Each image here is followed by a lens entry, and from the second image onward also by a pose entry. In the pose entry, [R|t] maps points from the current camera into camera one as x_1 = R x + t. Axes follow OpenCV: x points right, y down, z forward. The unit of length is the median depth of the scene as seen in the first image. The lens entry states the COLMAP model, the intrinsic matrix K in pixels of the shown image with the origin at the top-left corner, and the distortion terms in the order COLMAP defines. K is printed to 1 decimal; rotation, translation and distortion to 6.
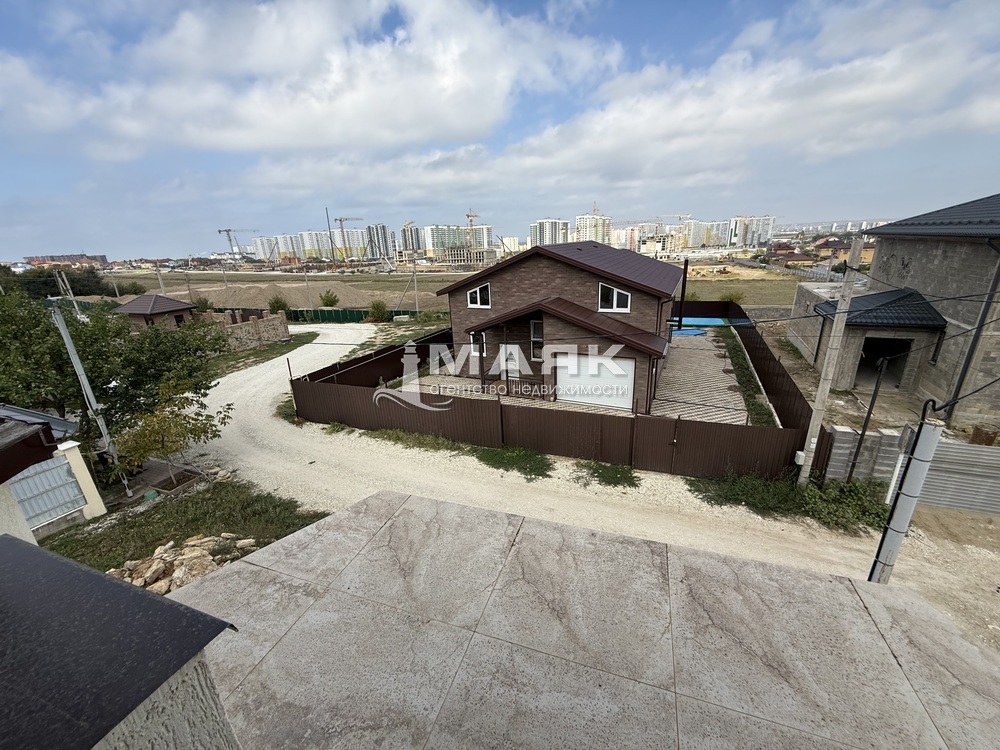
lens RADIAL K [[396.2, 0, 494.9], [0, 396.2, 376.9], [0, 0, 1]] dist [-0.000793, 0.000139]
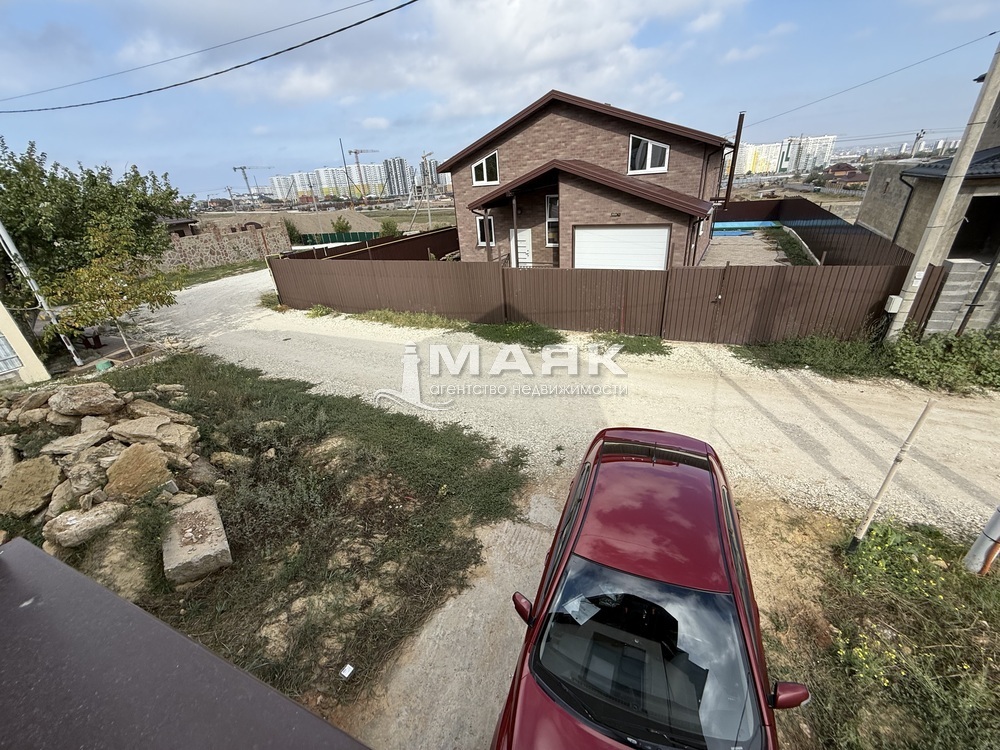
lens RADIAL K [[396.2, 0, 495.4], [0, 396.2, 377.6], [0, 0, 1]] dist [-0.000793, 0.000139]
pose [[0.998249, 0.003320, -0.059060, 0.038912], [0.004899, 0.990355, 0.138469, 0.142403], [0.058950, -0.138516, 0.988604, 0.119473]]
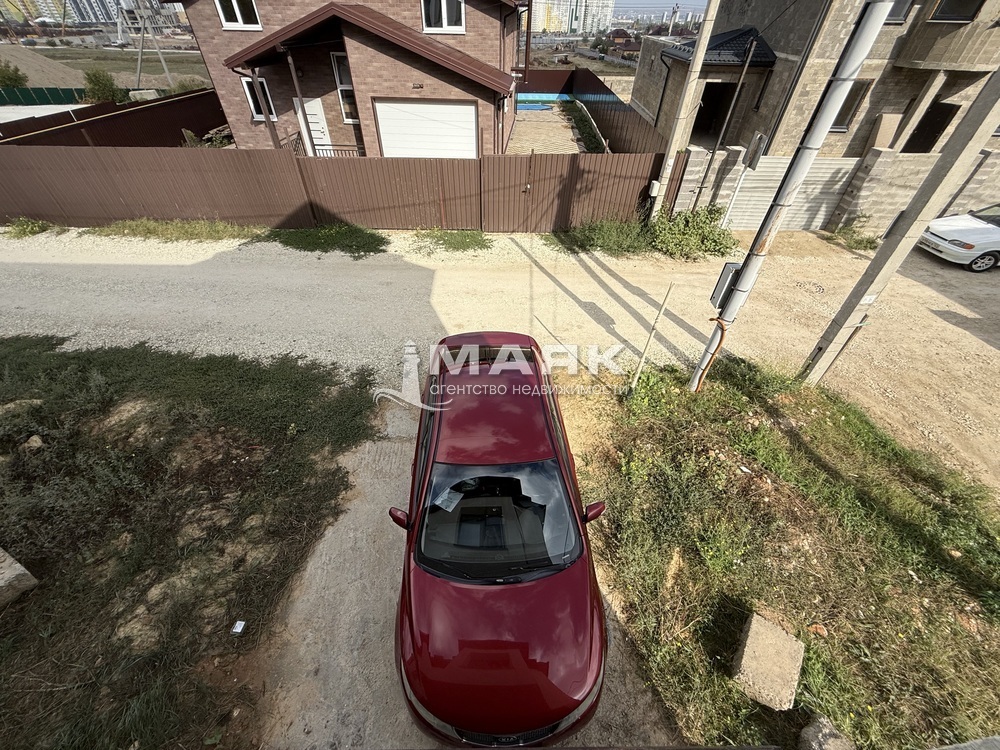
lens RADIAL K [[396.2, 0, 493.3], [0, 396.2, 376.9], [0, 0, 1]] dist [-0.000793, 0.000139]
pose [[0.932159, -0.199243, 0.302294, 0.038888], [0.062892, 0.911371, 0.406753, 0.124869], [-0.356544, -0.360147, 0.862073, 0.116508]]
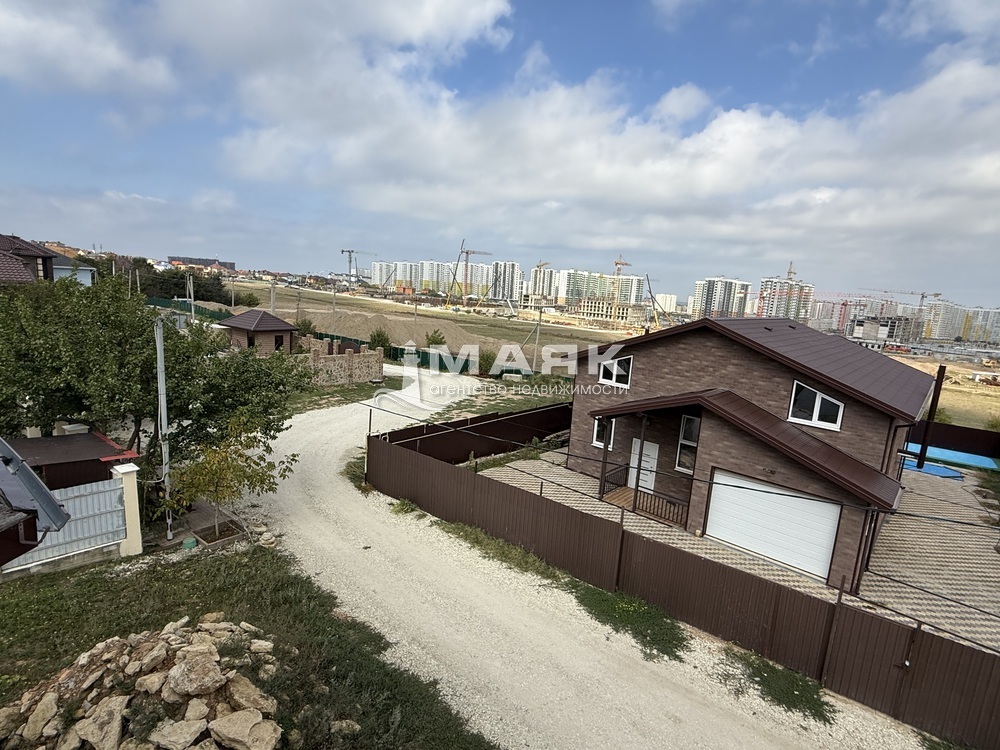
lens RADIAL K [[502.7, 0, 498.5], [0, 502.7, 378.9], [0, 0, 1]] dist [-0.000459, 0.001156]
pose [[0.954255, 0.160388, -0.252335, -0.010896], [-0.196467, 0.972533, -0.124822, -0.028635], [0.225384, 0.168688, 0.959555, 0.034644]]
